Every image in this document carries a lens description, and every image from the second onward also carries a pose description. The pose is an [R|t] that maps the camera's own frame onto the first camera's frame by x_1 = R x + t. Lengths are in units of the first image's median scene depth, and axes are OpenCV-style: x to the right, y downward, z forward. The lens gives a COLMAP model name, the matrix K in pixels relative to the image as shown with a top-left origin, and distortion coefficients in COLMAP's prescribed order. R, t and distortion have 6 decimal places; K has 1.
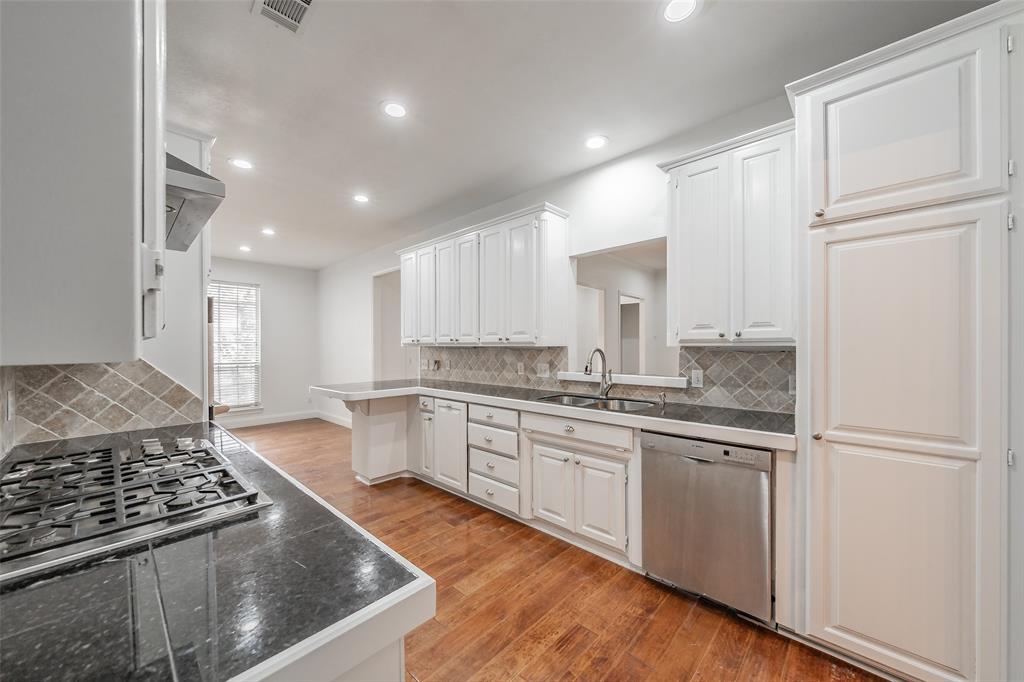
lens RADIAL K [[375.5, 0, 505.4], [0, 375.5, 344.8], [0, 0, 1]] dist [-0.000087, -0.000008]
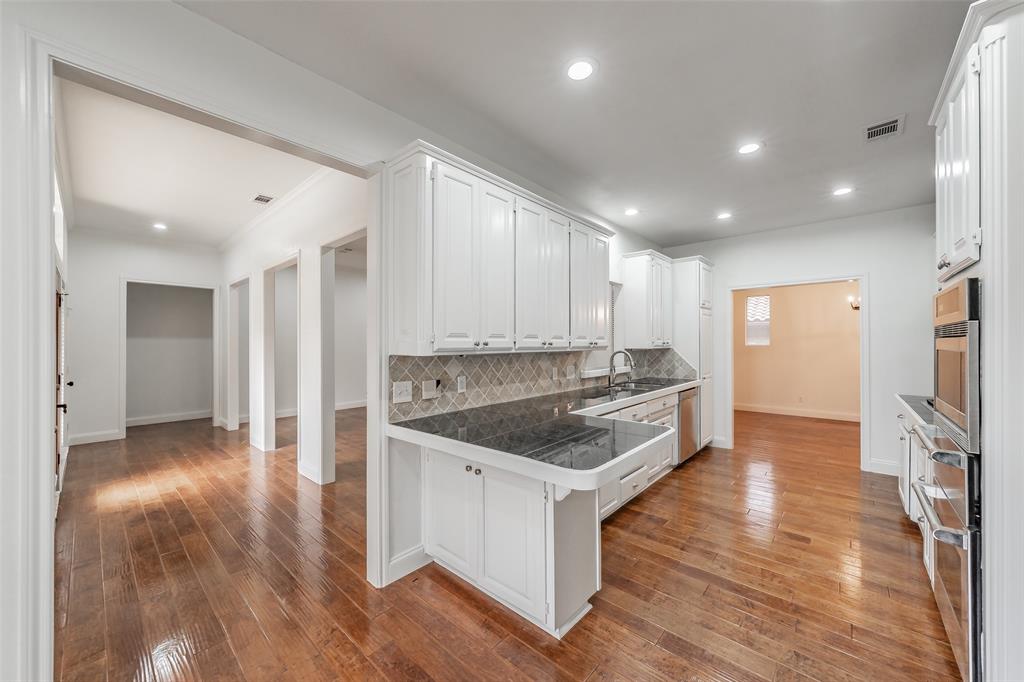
lens RADIAL K [[375.5, 0, 505.4], [0, 375.5, 344.8], [0, 0, 1]] dist [-0.000087, -0.000008]
pose [[-0.025181, 0.001147, 0.999682, -0.967464], [0.002979, 0.999995, -0.001072, -0.010720], [-0.999678, 0.002951, -0.025185, 1.208198]]
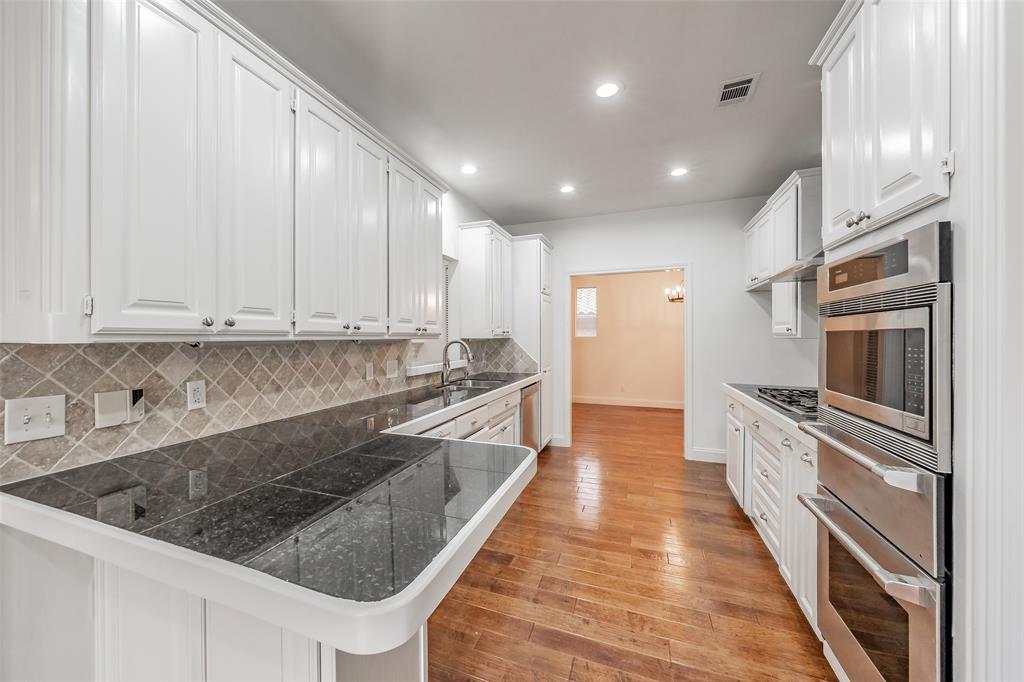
lens RADIAL K [[400.2, 0, 468.5], [0, 400.2, 339.8], [0, 0, 1]] dist [-0.000044, -0.000041]
pose [[-0.350001, -0.001309, 0.936749, -0.755671], [0.003278, 0.999991, 0.002622, 0.003679], [-0.936744, 0.003989, -0.349993, 1.141171]]
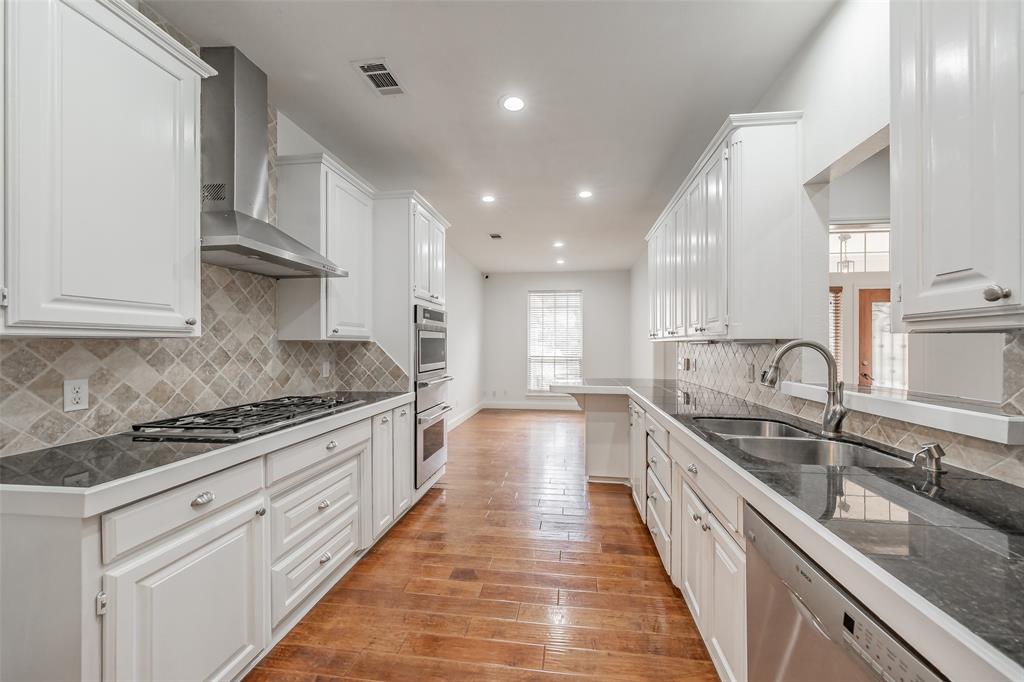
lens RADIAL K [[382.2, 0, 520.7], [0, 382.2, 341.9], [0, 0, 1]] dist [0.000094, -0.000016]
pose [[0.591813, -0.002308, -0.806072, 0.365232], [-0.001194, 0.999992, -0.003740, 0.010899], [0.806074, 0.003176, 0.591806, 0.277814]]
